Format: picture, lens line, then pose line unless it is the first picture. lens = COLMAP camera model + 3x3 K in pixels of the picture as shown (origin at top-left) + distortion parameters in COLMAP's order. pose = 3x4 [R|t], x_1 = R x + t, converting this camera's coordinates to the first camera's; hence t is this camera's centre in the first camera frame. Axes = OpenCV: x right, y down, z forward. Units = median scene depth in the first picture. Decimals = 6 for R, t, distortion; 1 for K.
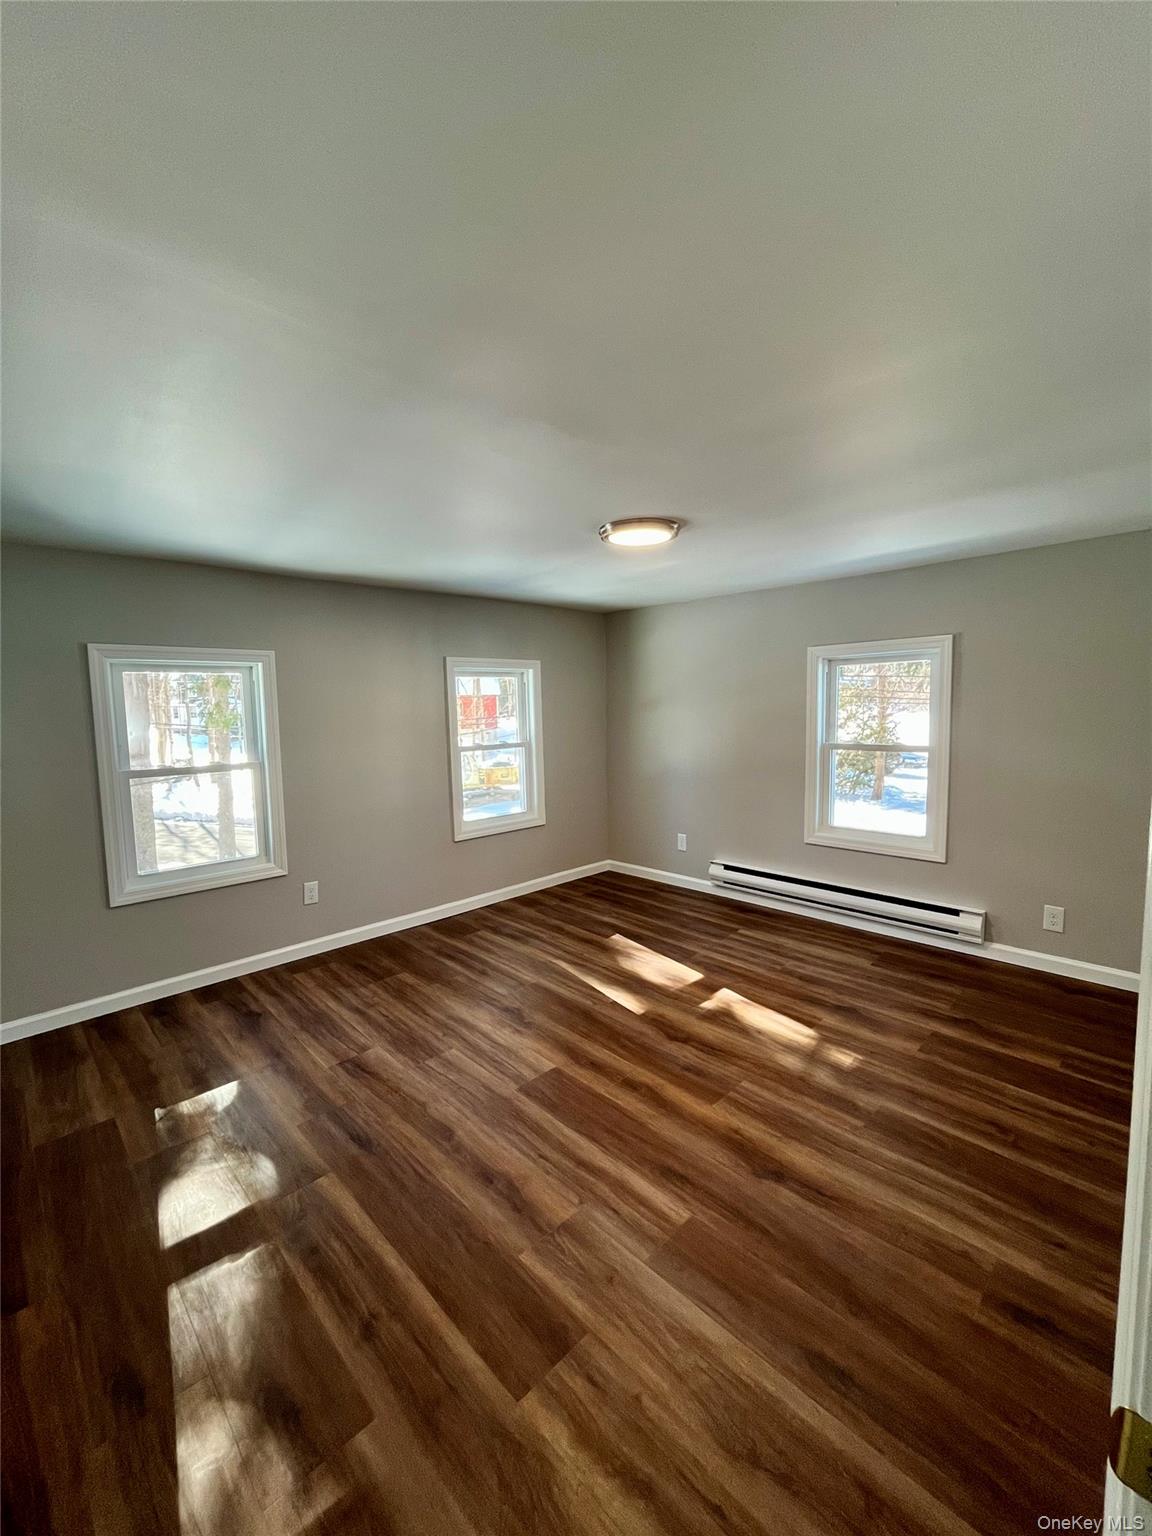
lens RADIAL K [[625.4, 0, 582.7], [0, 625.4, 767.6], [0, 0, 1]] dist [-0.001817, -0.000024]
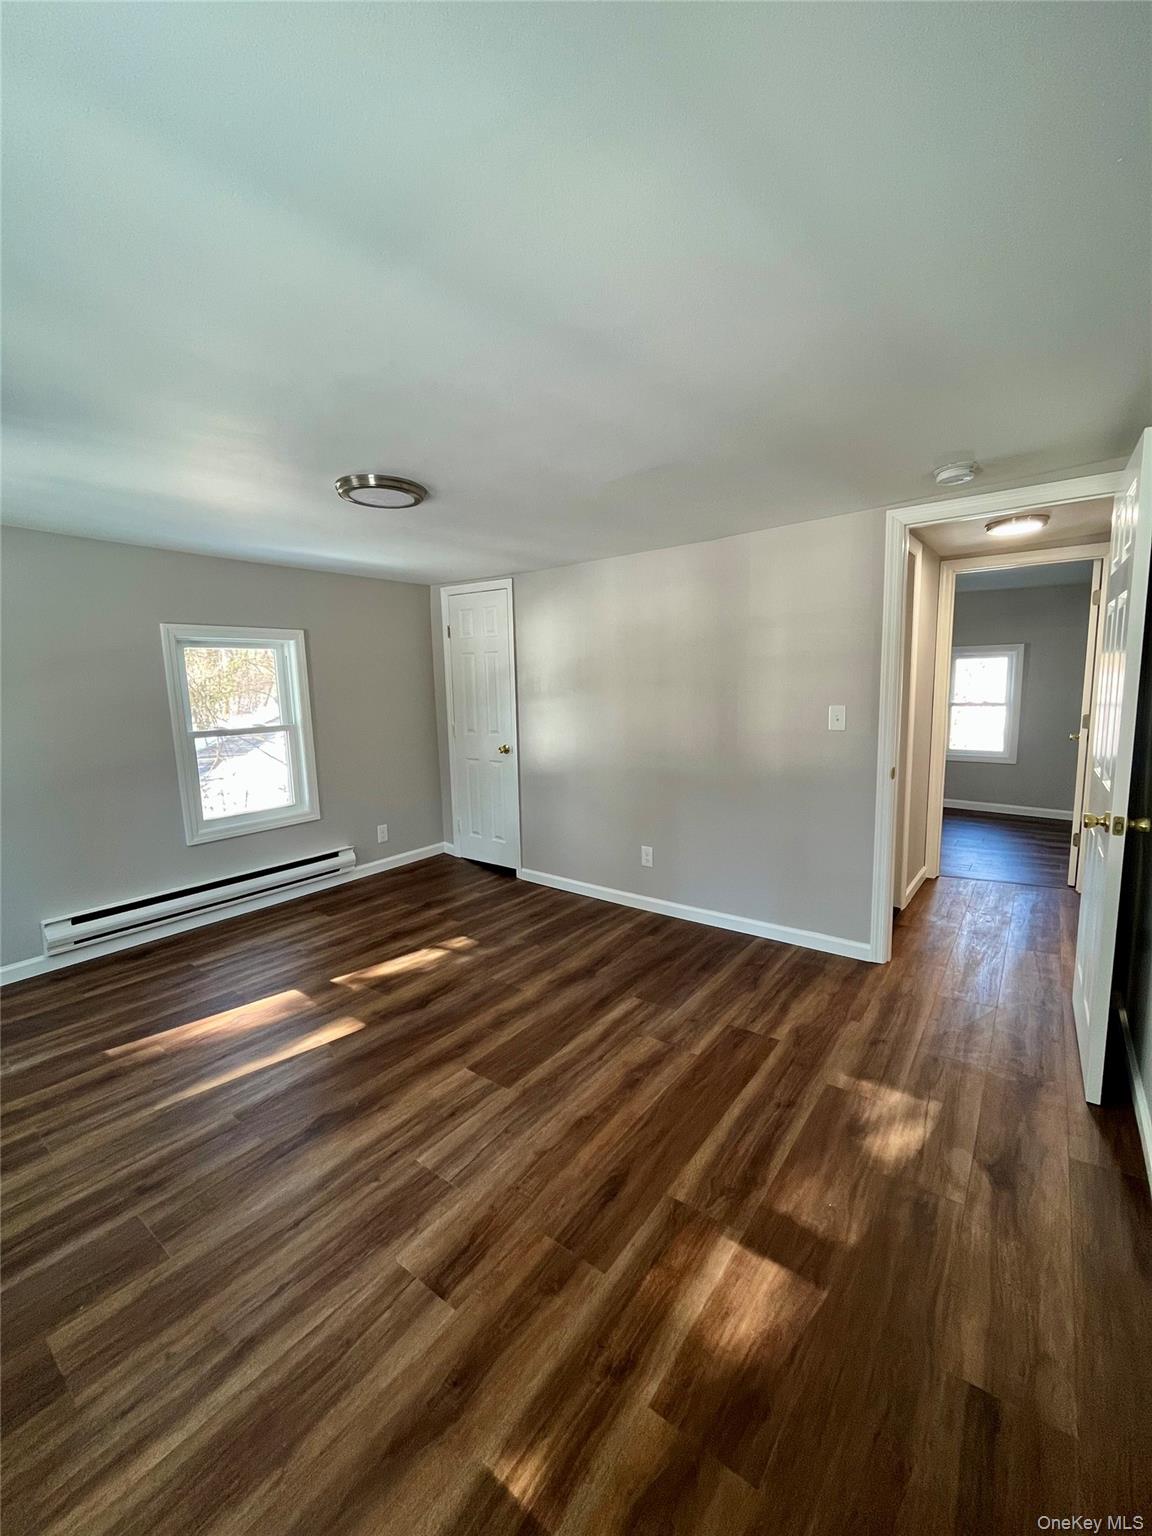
lens RADIAL K [[625.4, 0, 582.7], [0, 625.4, 767.6], [0, 0, 1]] dist [-0.001817, -0.000024]
pose [[-0.154374, -0.107709, 0.982124, -0.847988], [0.125058, 0.983915, 0.127563, -0.042797], [-0.980066, 0.142515, -0.138421, 0.832690]]
